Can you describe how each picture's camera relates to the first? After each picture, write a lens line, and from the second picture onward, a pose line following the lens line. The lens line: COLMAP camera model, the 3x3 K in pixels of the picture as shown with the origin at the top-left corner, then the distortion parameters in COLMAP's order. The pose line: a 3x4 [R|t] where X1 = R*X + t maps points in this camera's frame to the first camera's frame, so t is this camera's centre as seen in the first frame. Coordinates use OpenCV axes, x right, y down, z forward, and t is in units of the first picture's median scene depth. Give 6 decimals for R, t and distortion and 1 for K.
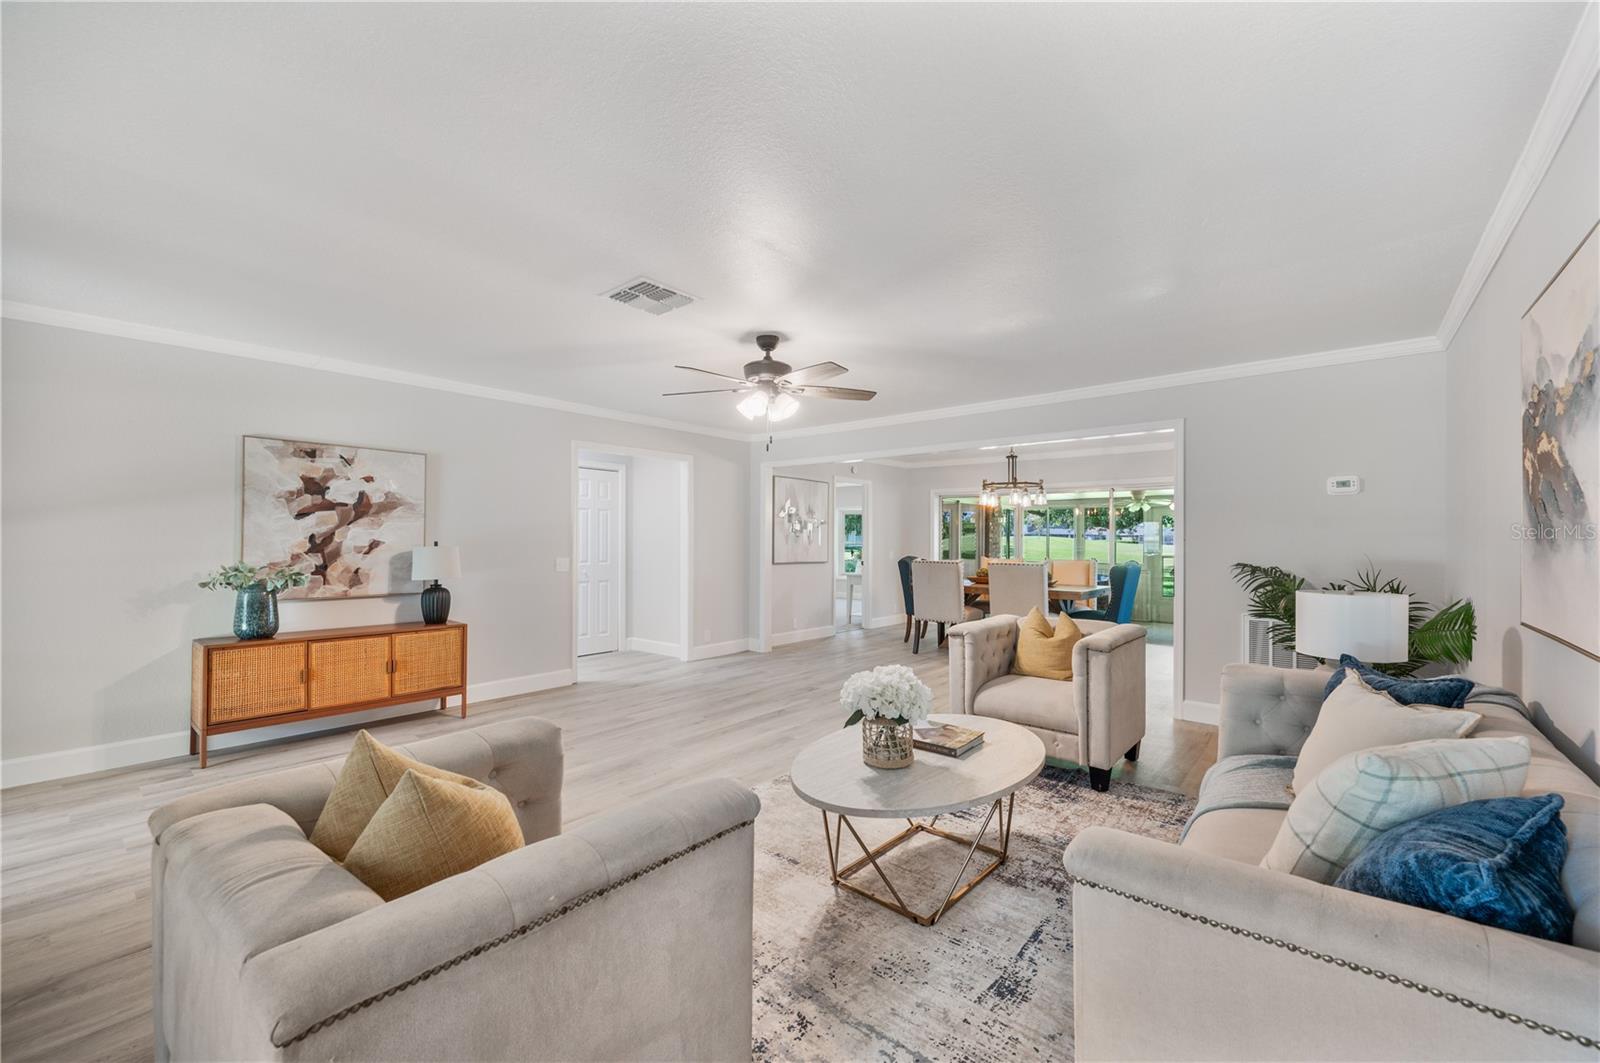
lens RADIAL K [[638.6, 0, 797.7], [0, 638.6, 534.7], [0, 0, 1]] dist [0.001452, 0.000274]
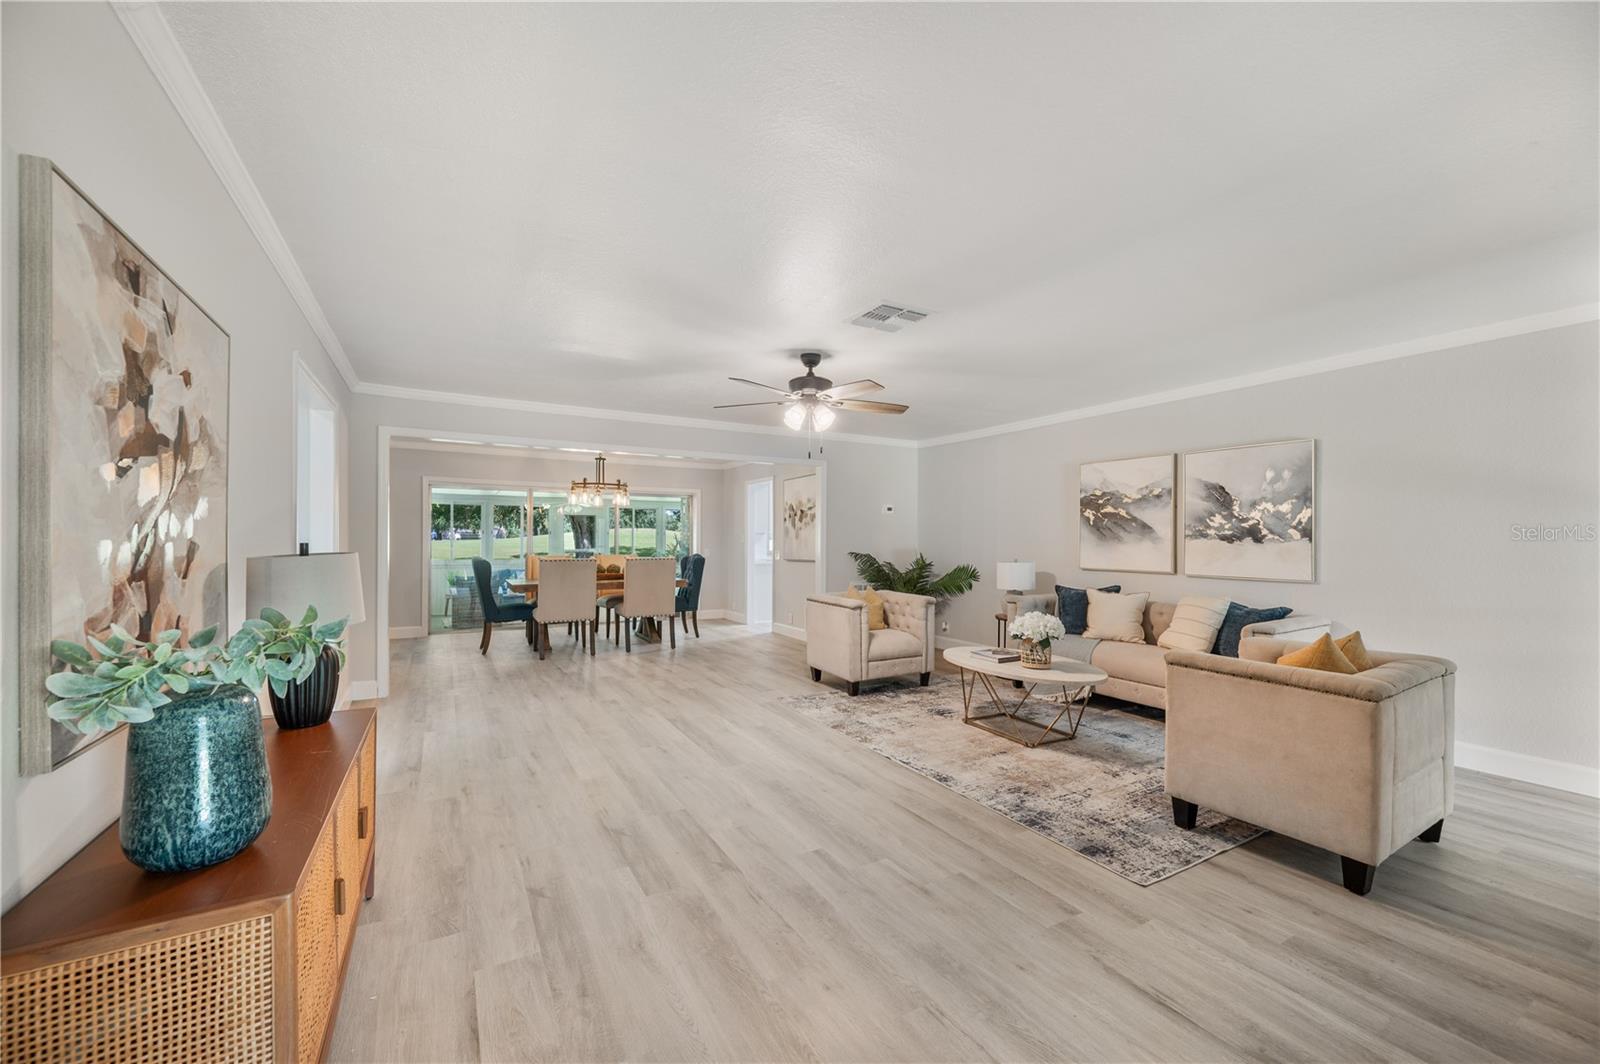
lens RADIAL K [[638.6, 0, 804.2], [0, 638.6, 539.3], [0, 0, 1]] dist [0.001452, 0.000274]
pose [[0.342127, -0.002229, 0.939651, -0.948025], [-0.011696, 0.999910, 0.006630, 0.000755], [-0.939581, -0.013258, 0.342070, 0.554991]]
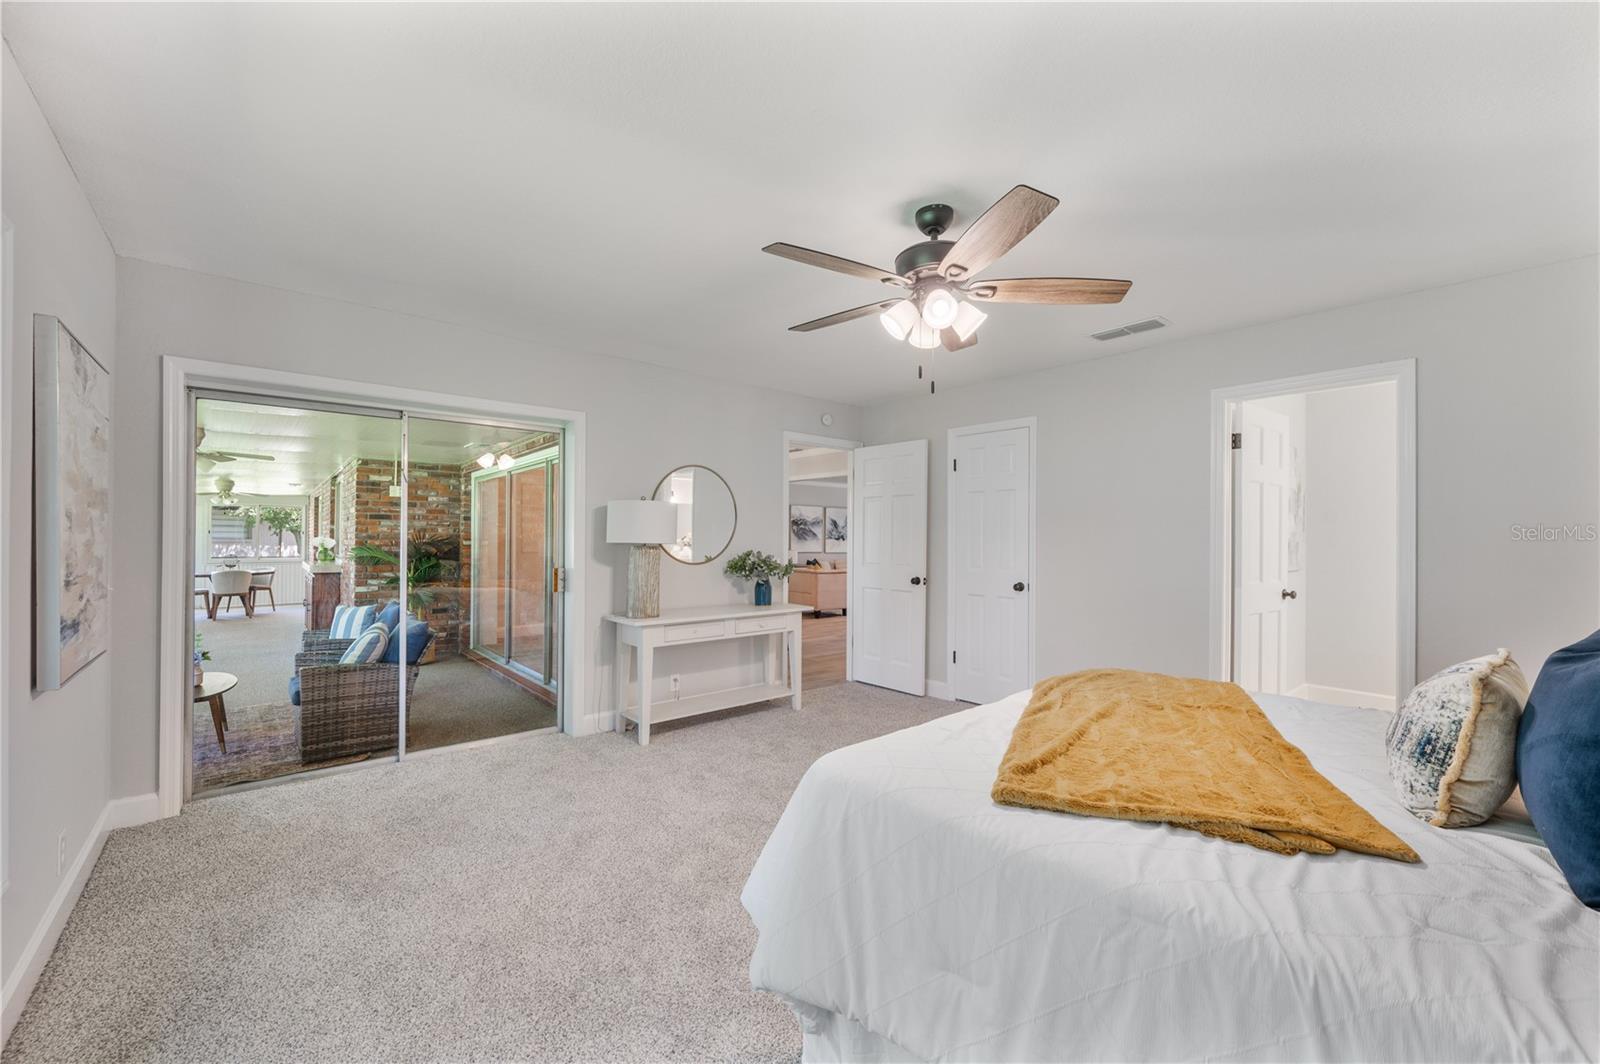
lens RADIAL K [[638.6, 0, 793.7], [0, 638.6, 538.8], [0, 0, 1]] dist [0.001452, 0.000274]
pose [[-0.985931, -0.009188, 0.166898, 0.022184], [-0.011223, 0.999874, -0.011255, 0.034628], [-0.166773, -0.012969, -0.985910, 3.410805]]
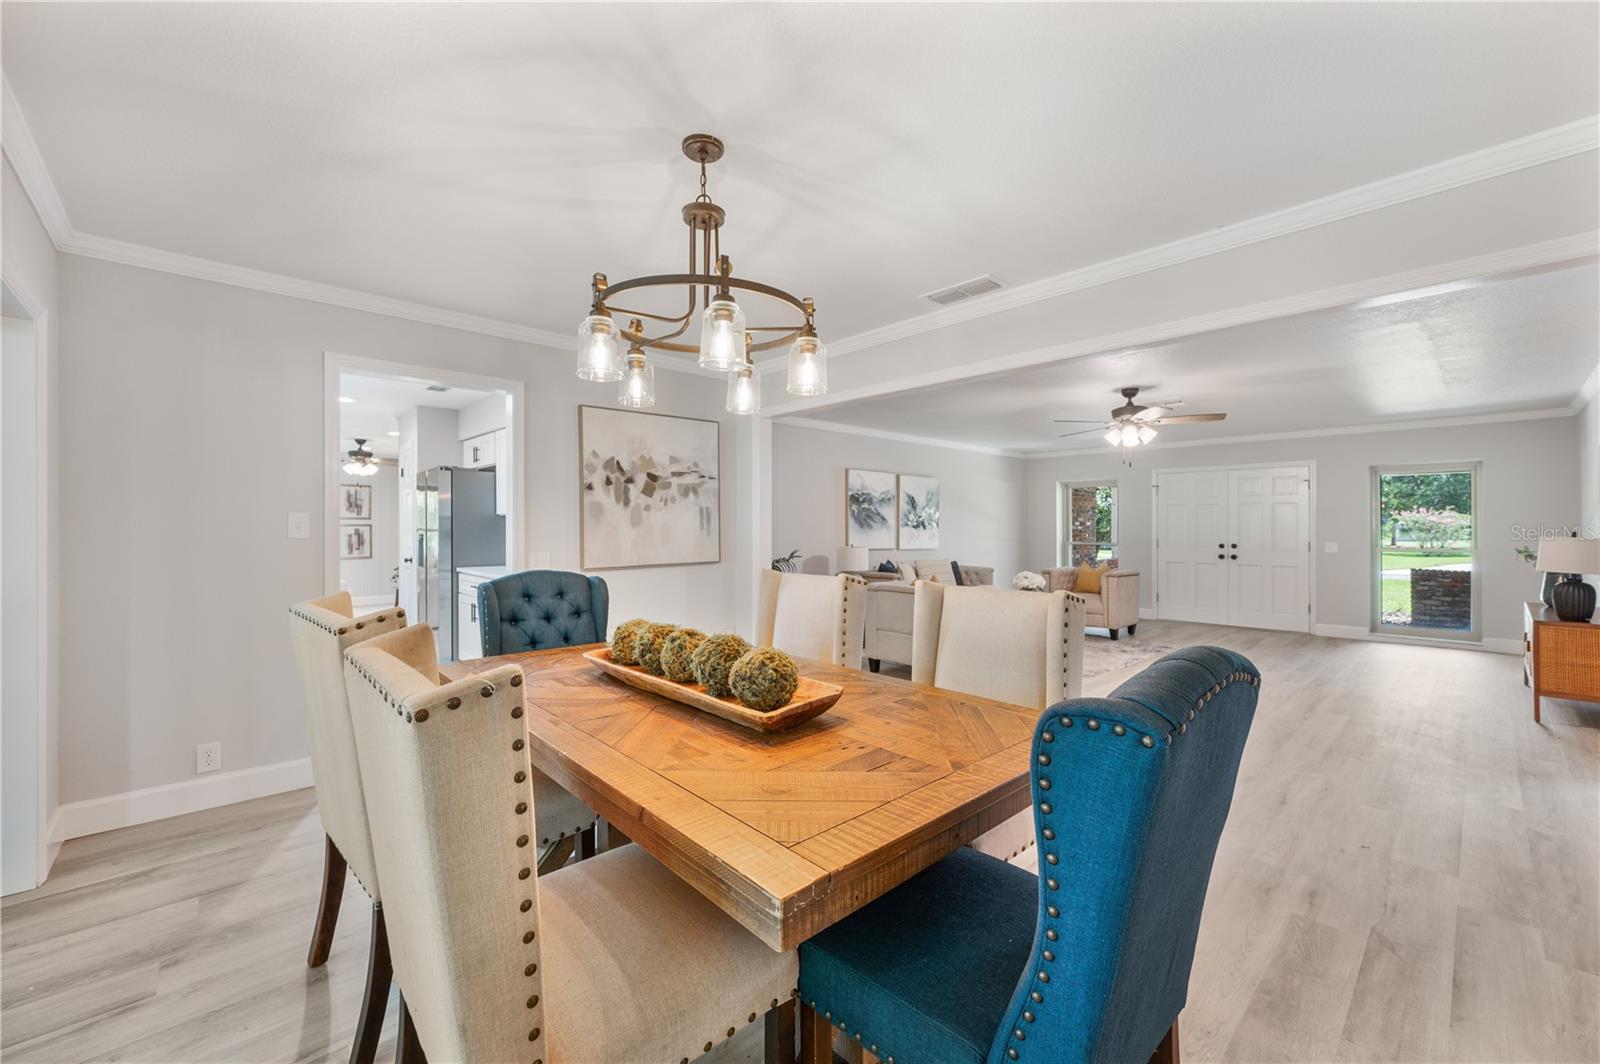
lens RADIAL K [[638.6, 0, 800.4], [0, 638.6, 534.4], [0, 0, 1]] dist [0.001452, 0.000274]
pose [[-0.993982, -0.006180, 0.109371, 0.473976], [-0.006193, 0.999981, 0.000228, 0.022304], [-0.109371, -0.000450, -0.994001, 2.206271]]
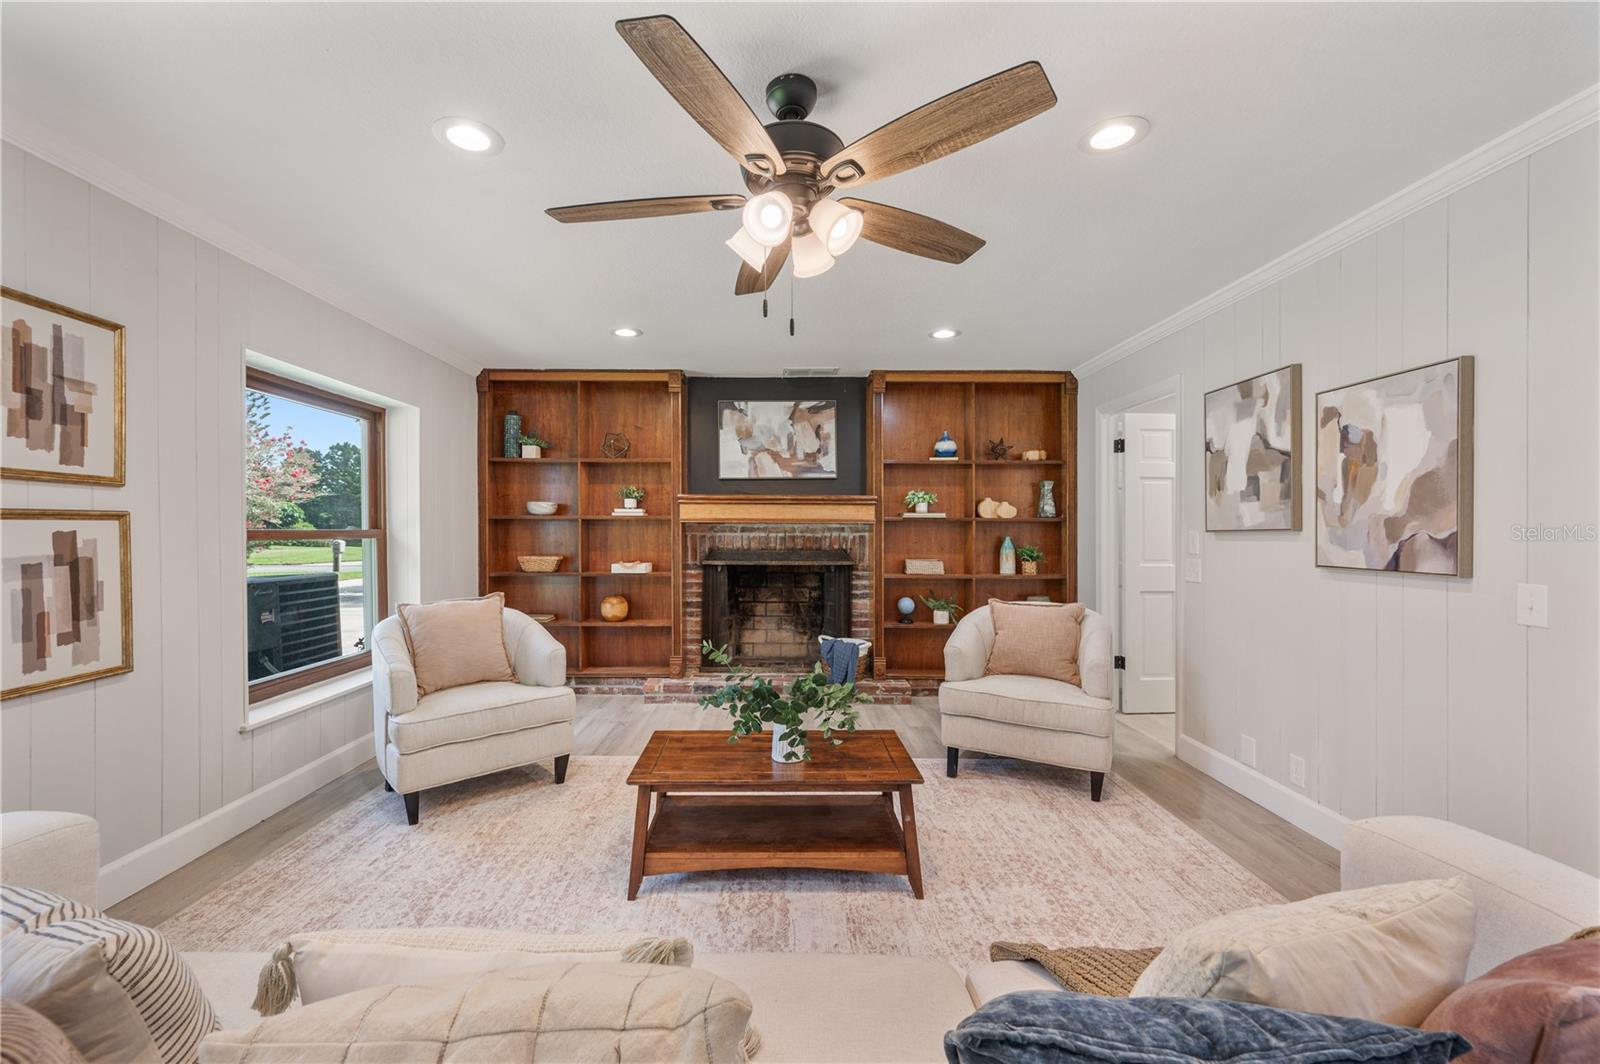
lens RADIAL K [[638.6, 0, 766.6], [0, 638.6, 538.2], [0, 0, 1]] dist [0.001452, 0.000274]
pose [[-0.761184, 0.005178, -0.648515, 2.371190], [0.003479, 0.999986, 0.003902, 0.015728], [0.648527, 0.000714, -0.761192, 0.630438]]
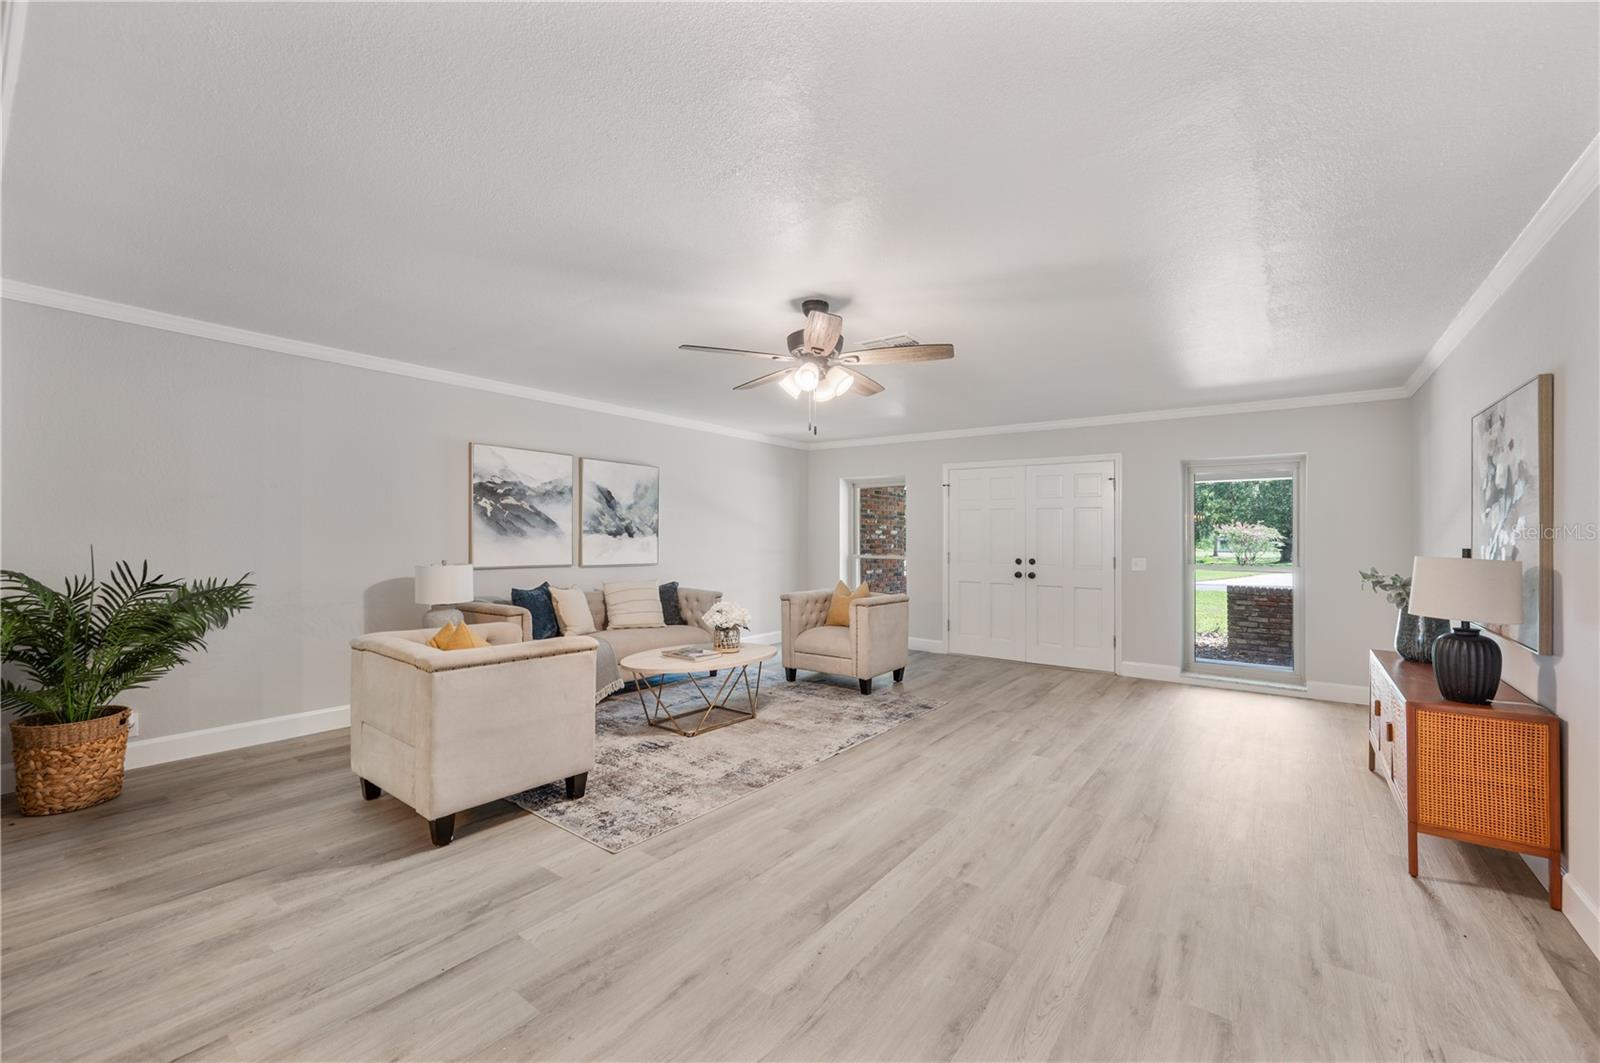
lens RADIAL K [[638.6, 0, 799.1], [0, 638.6, 537.9], [0, 0, 1]] dist [0.001452, 0.000274]
pose [[-0.998132, -0.012797, -0.059744, 0.025731], [-0.012253, 0.999880, -0.009464, 0.014641], [0.059858, -0.008714, -0.998169, 1.627491]]
